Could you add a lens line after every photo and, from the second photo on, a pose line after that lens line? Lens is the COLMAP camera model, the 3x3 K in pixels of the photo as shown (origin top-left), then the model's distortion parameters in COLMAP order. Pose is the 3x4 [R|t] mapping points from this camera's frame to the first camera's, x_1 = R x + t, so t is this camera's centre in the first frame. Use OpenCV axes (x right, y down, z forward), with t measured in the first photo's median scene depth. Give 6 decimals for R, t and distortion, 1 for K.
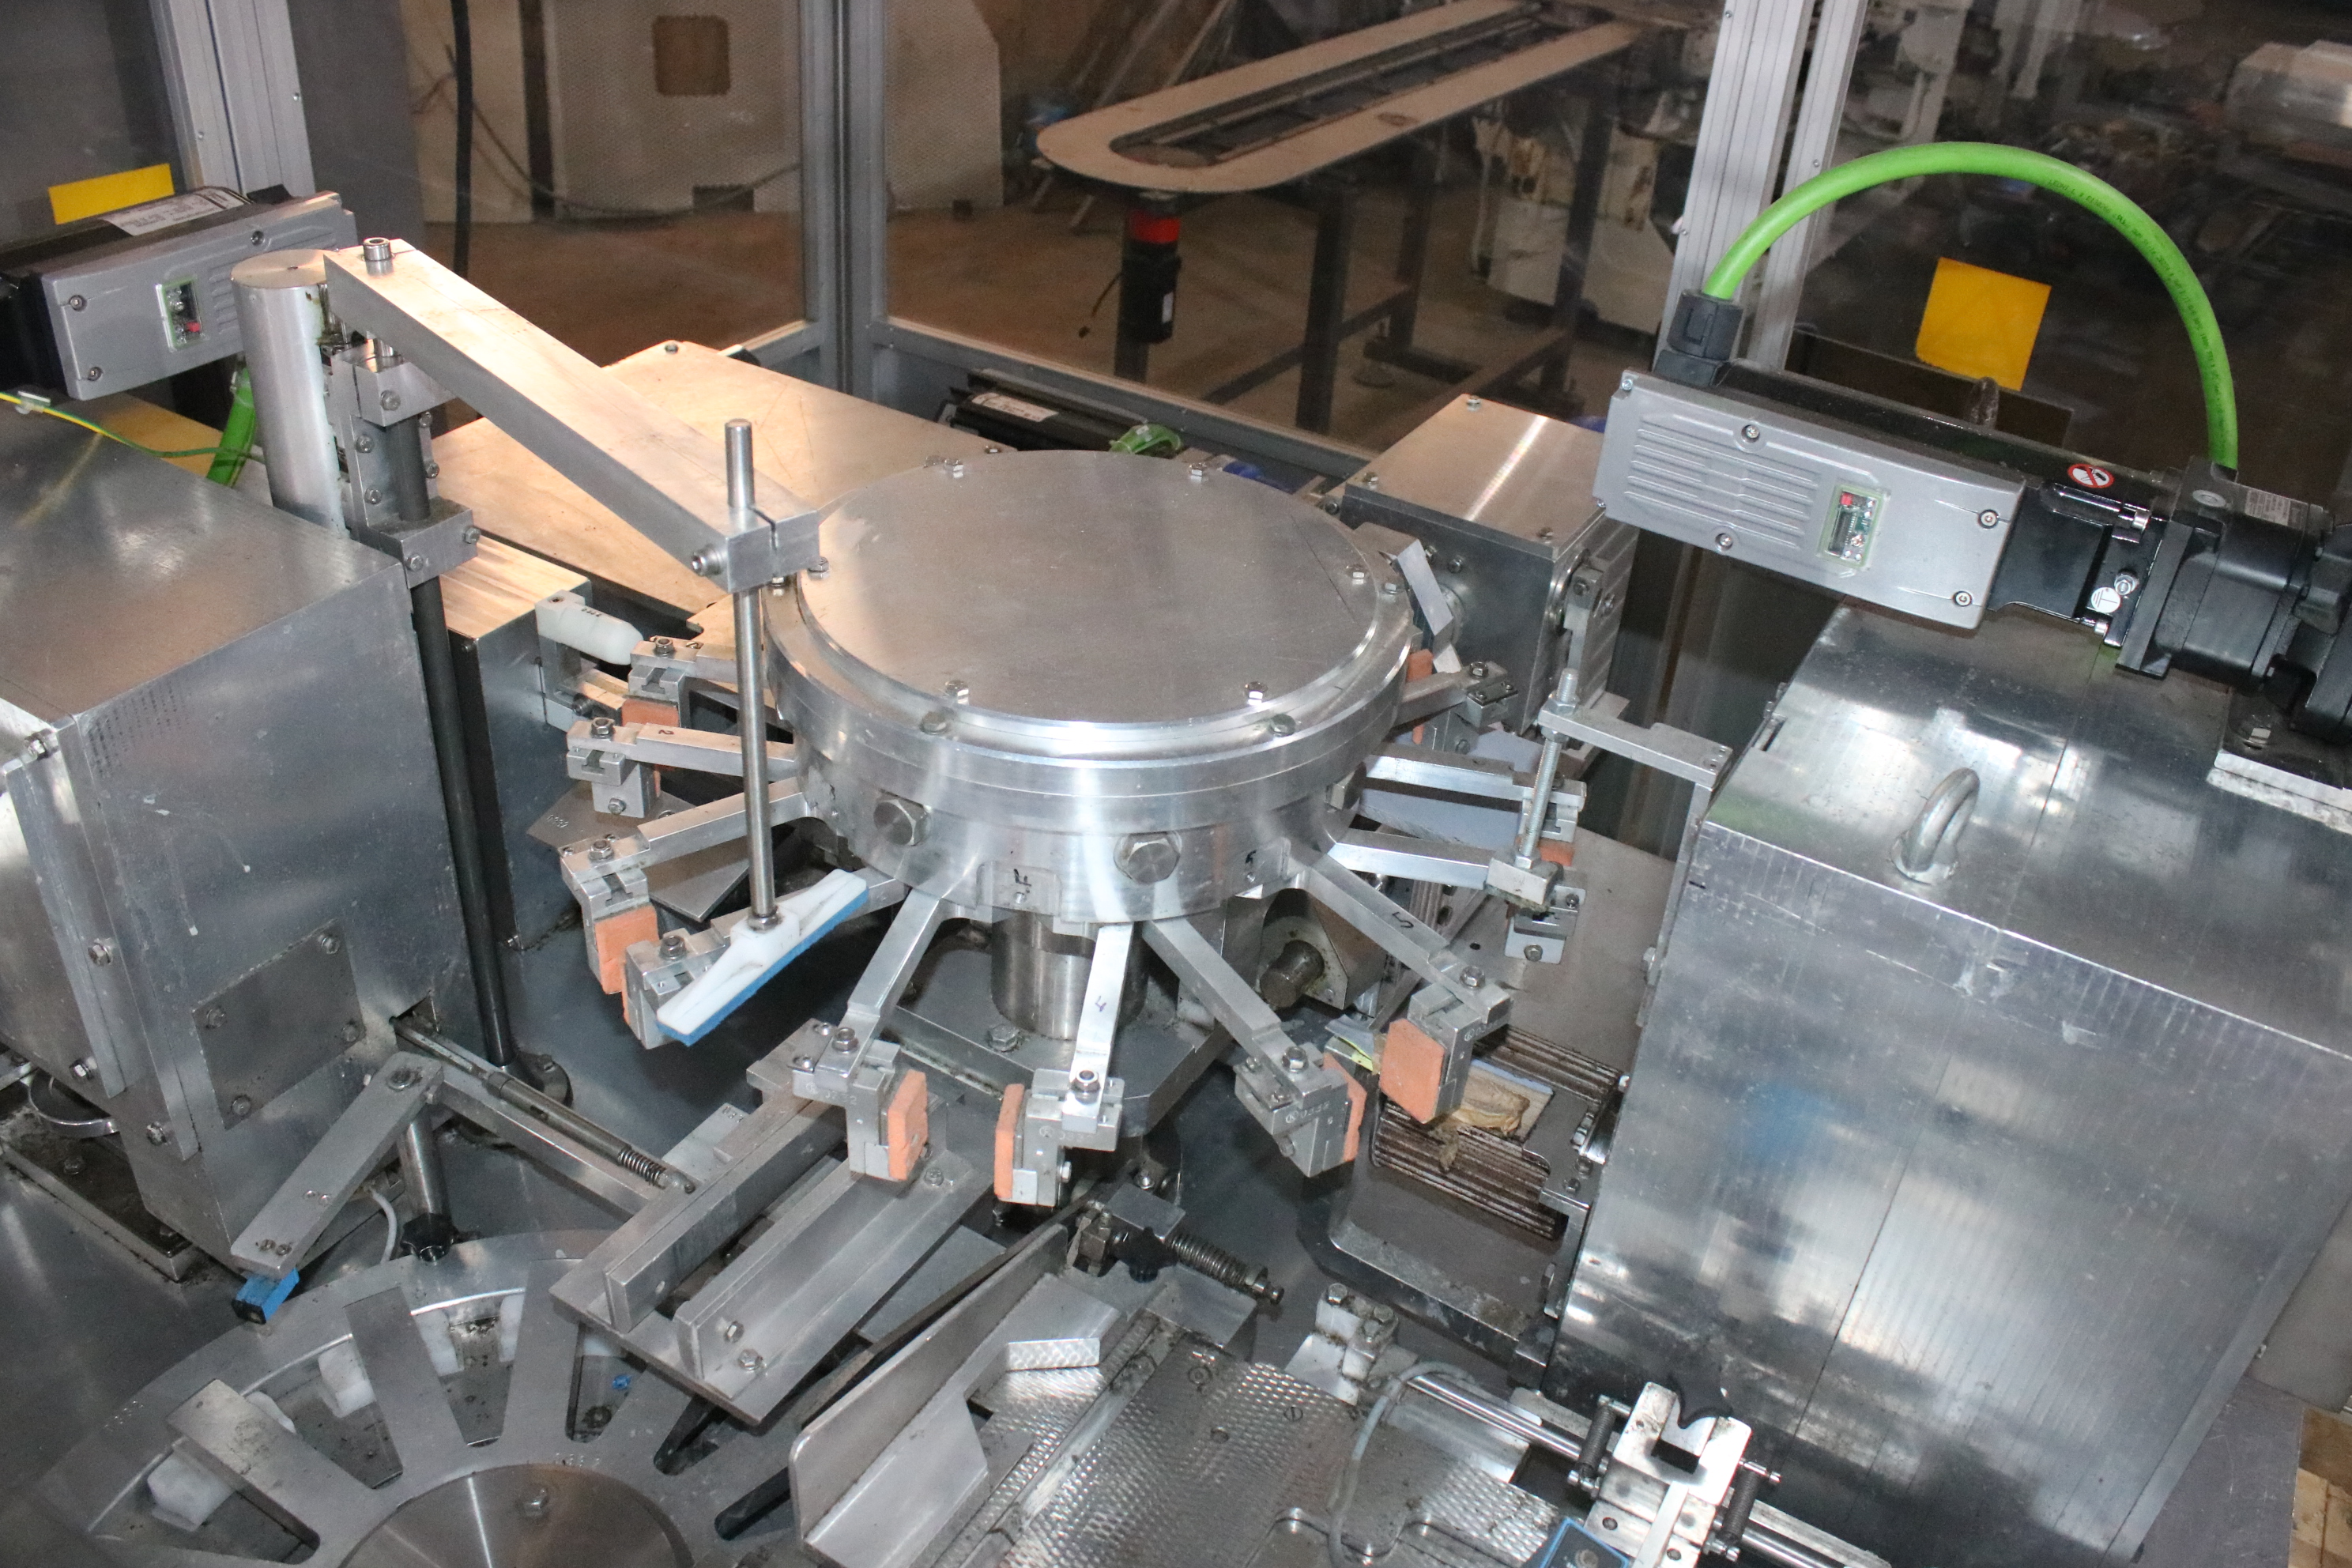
lens RADIAL K [[1909.7, 0, 1218.6], [0, 1909.7, 763.8], [0, 0, 1]] dist [-0.164888, 0.132785]
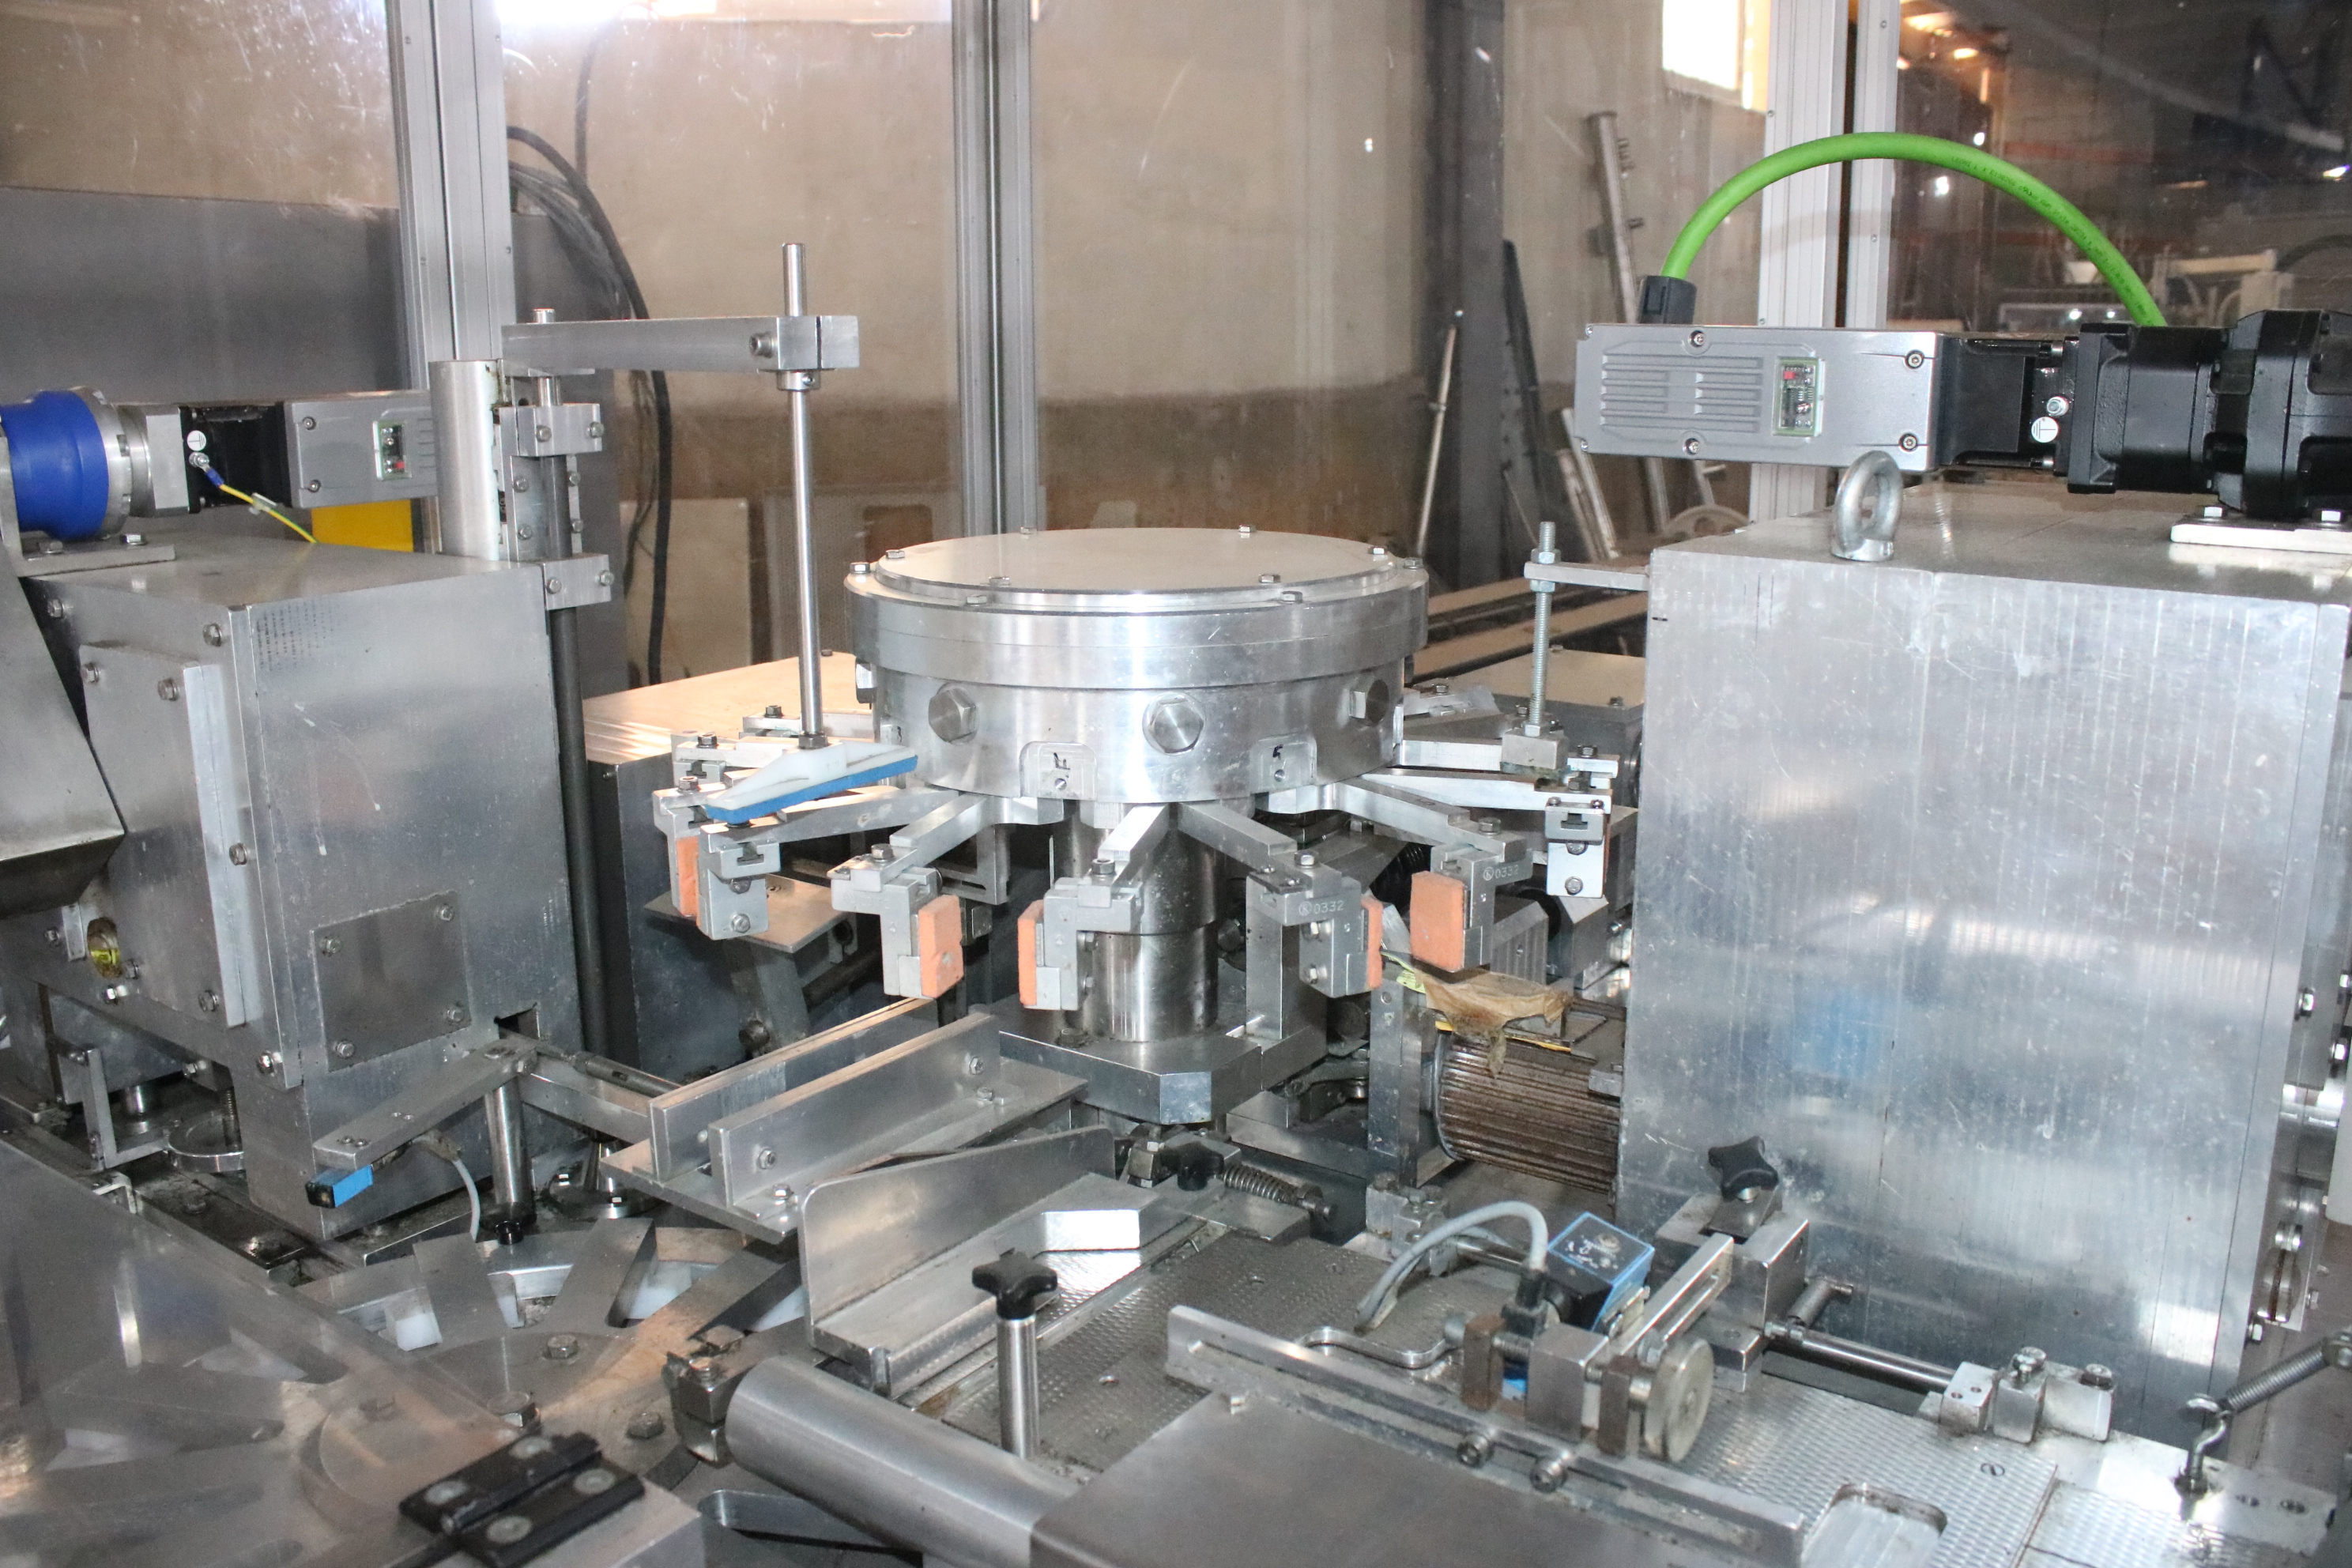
lens RADIAL K [[1909.7, 0, 1218.6], [0, 1909.7, 763.8], [0, 0, 1]] dist [-0.164888, 0.132785]
pose [[0.992500, -0.059980, -0.106516, 0.094574], [0.020208, 0.939863, -0.340952, 0.407424], [0.120561, 0.336243, 0.934027, 0.003847]]
